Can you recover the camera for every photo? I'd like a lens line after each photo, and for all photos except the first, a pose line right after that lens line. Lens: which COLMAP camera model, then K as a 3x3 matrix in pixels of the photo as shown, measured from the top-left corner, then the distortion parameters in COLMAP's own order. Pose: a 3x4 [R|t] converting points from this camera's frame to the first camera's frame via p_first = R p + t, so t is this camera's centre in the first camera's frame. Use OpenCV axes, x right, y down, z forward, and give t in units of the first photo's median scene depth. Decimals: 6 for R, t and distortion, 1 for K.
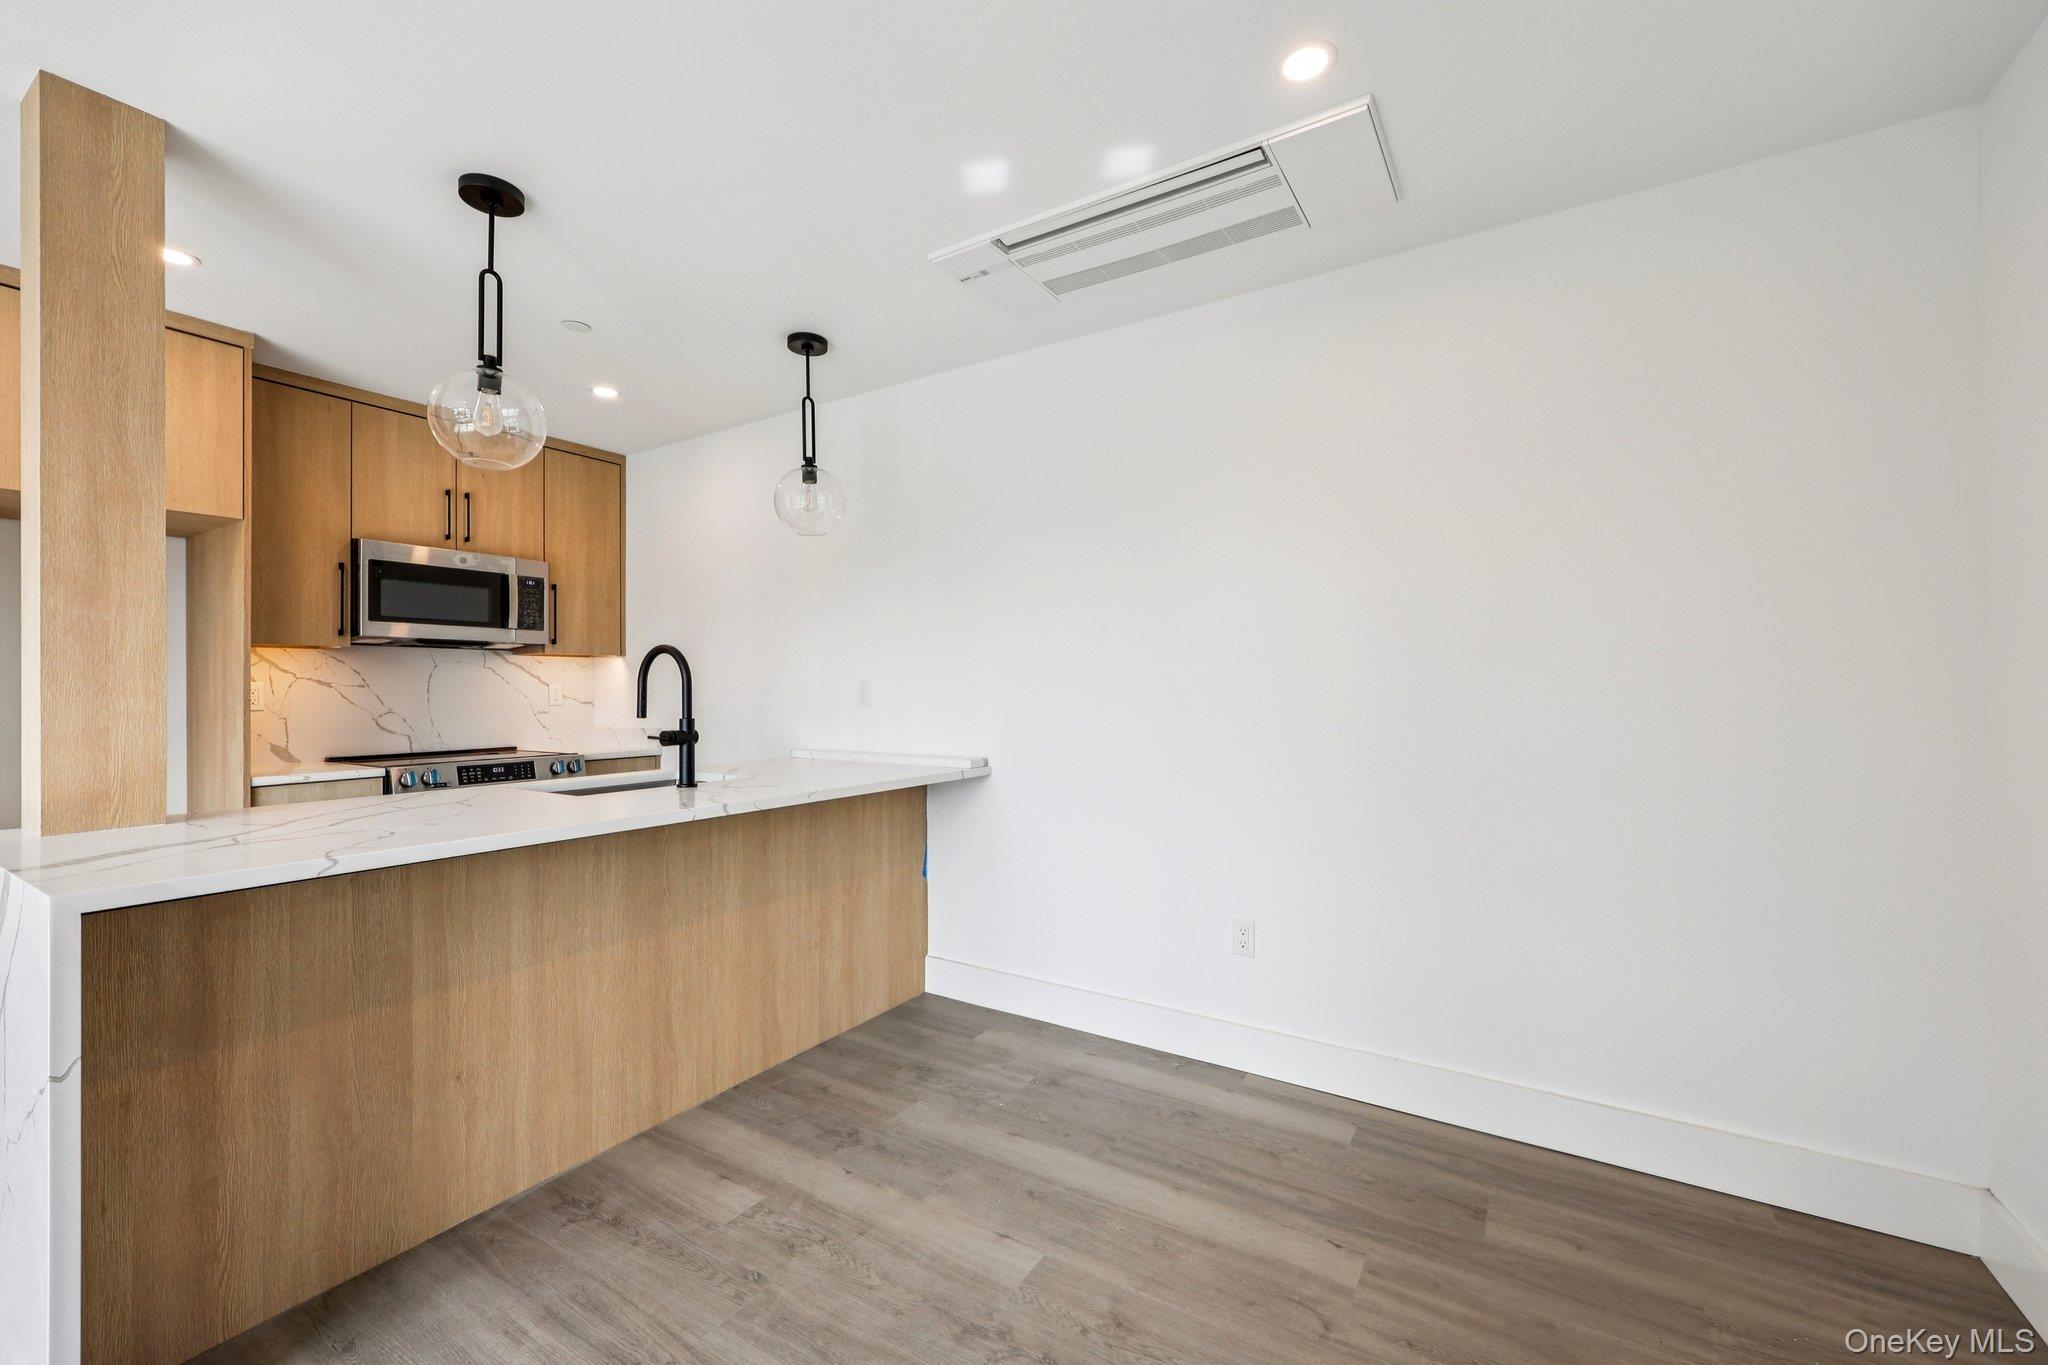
lens RADIAL K [[837.1, 0, 1013.2], [0, 837.1, 684.5], [0, 0, 1]] dist [0.004325, -0.000371]
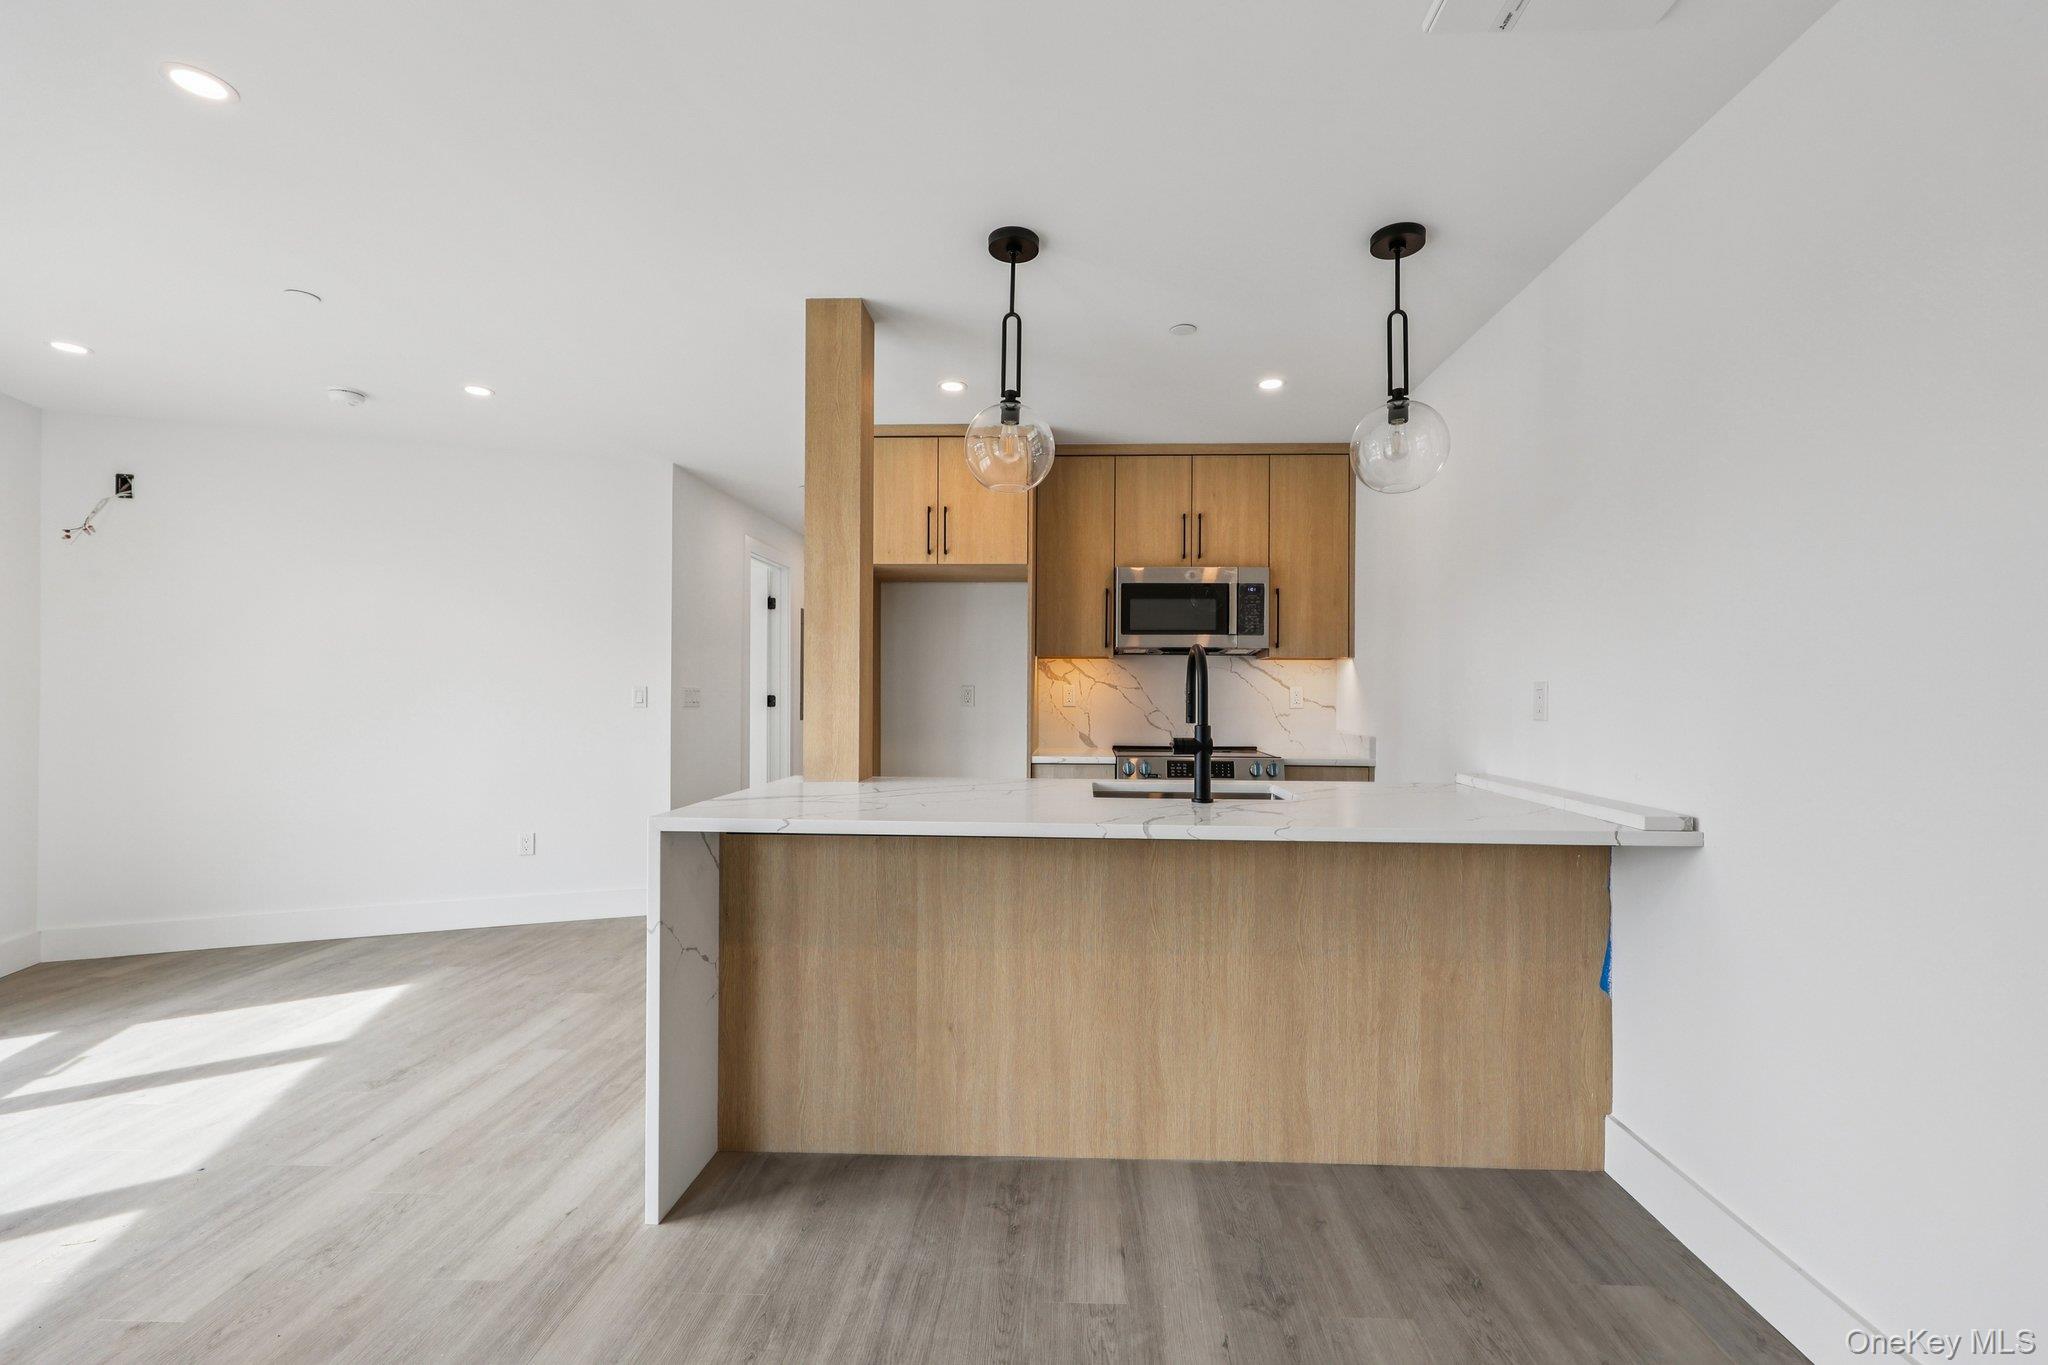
lens RADIAL K [[837.1, 0, 1019.1], [0, 837.1, 688.5], [0, 0, 1]] dist [0.004325, -0.000371]
pose [[0.504923, 0.002953, -0.863159, 0.267987], [-0.002284, 0.999995, 0.002085, -0.000223], [0.863161, 0.000919, 0.504928, 0.356391]]
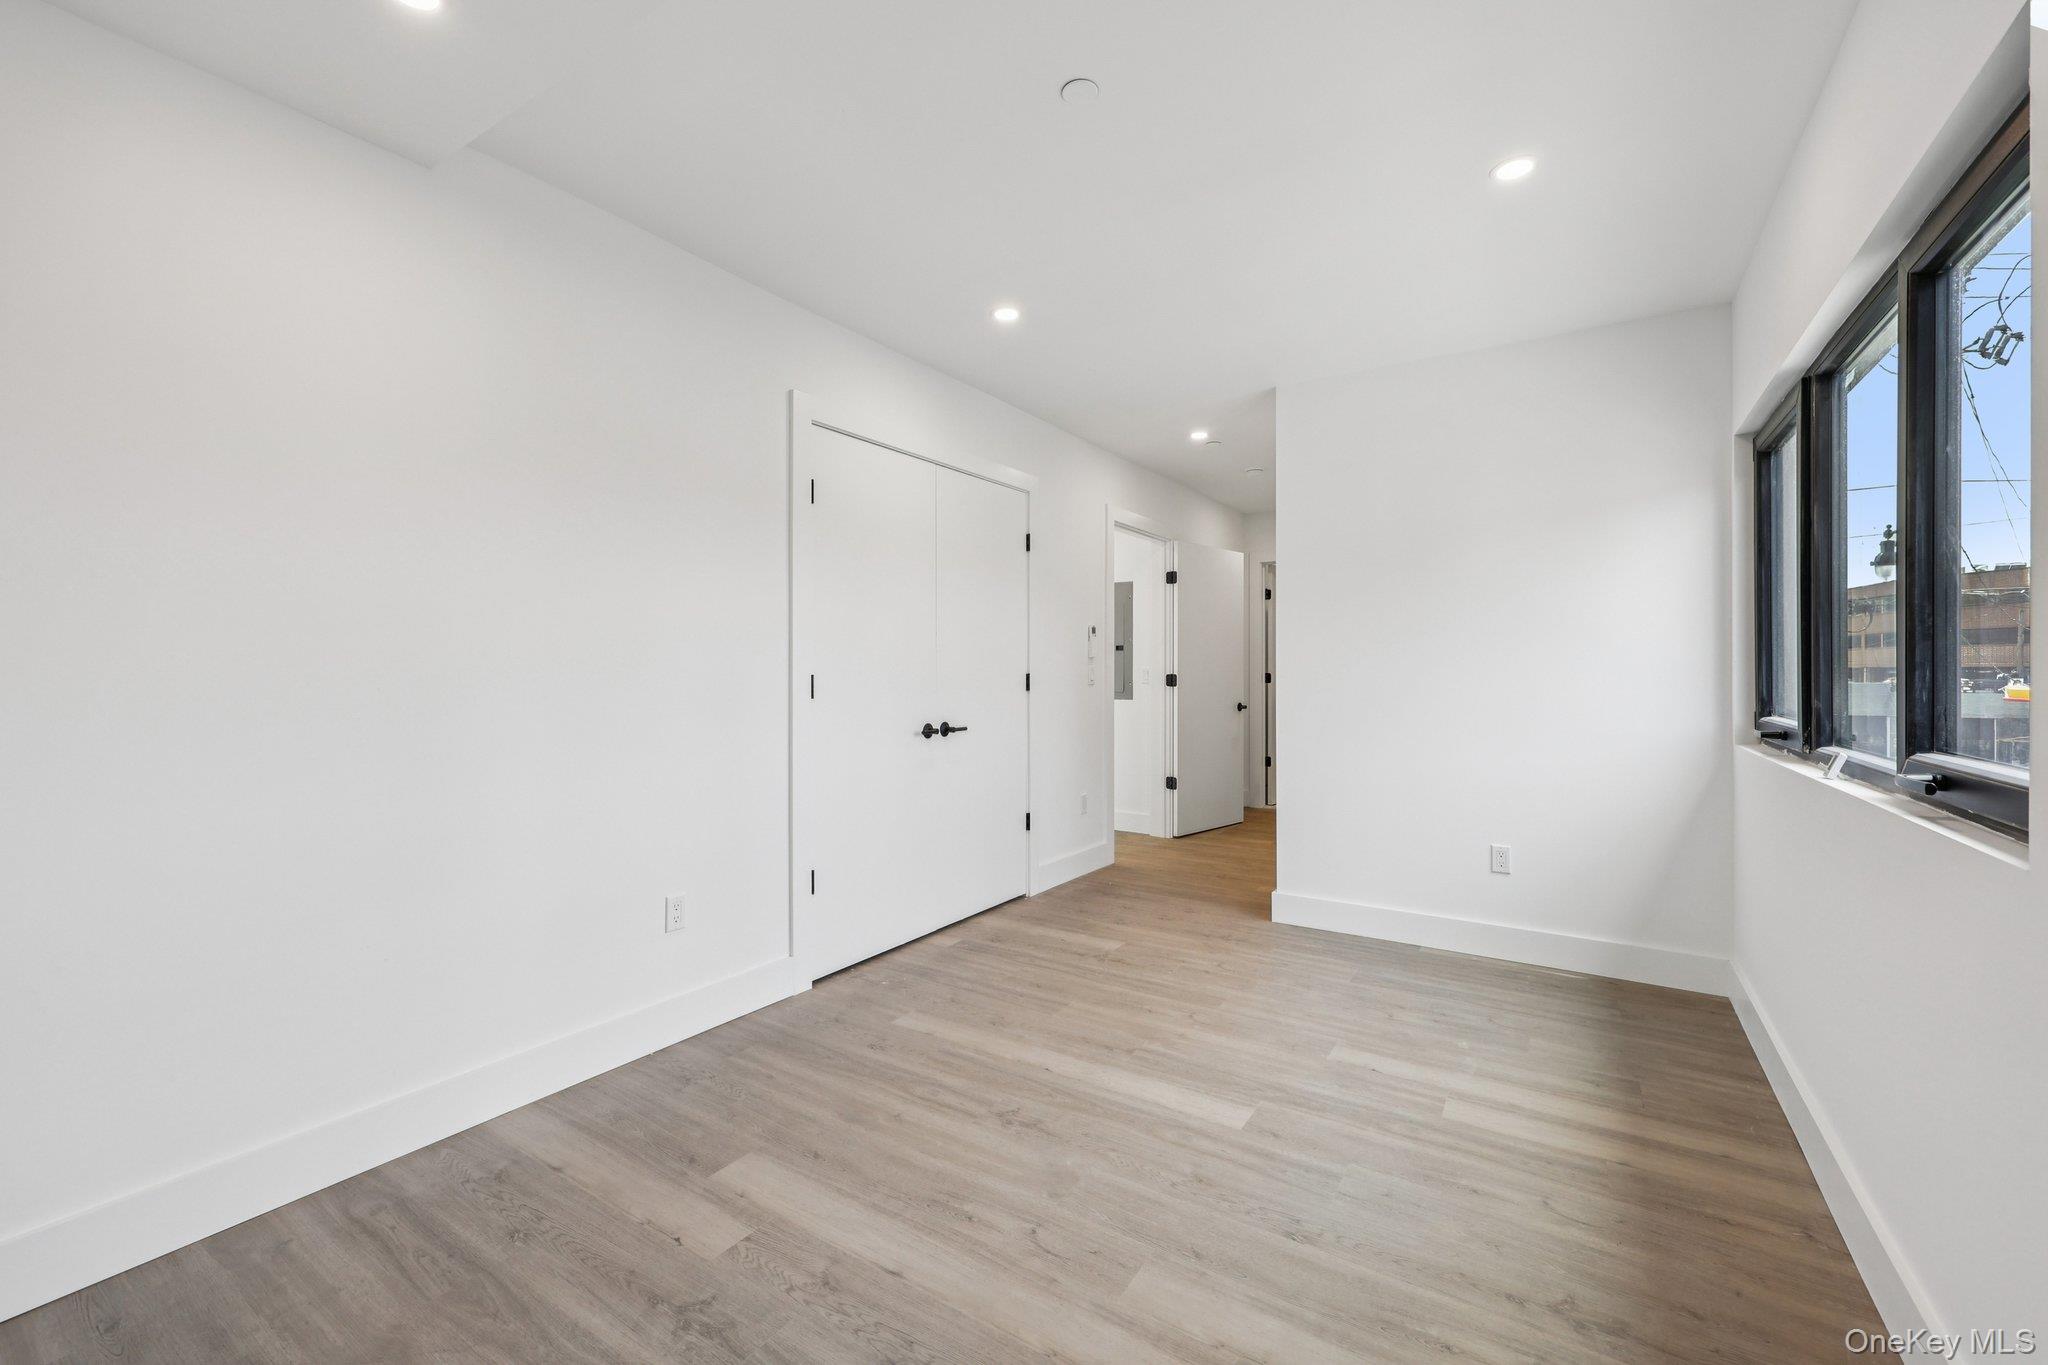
lens RADIAL K [[837.1, 0, 1014.1], [0, 837.1, 677.0], [0, 0, 1]] dist [0.004325, -0.000371]
pose [[-0.999708, 0.024066, 0.002345, -0.393915], [0.024099, 0.999595, 0.015156, 0.004698], [-0.001979, 0.015208, -0.999882, 1.387416]]
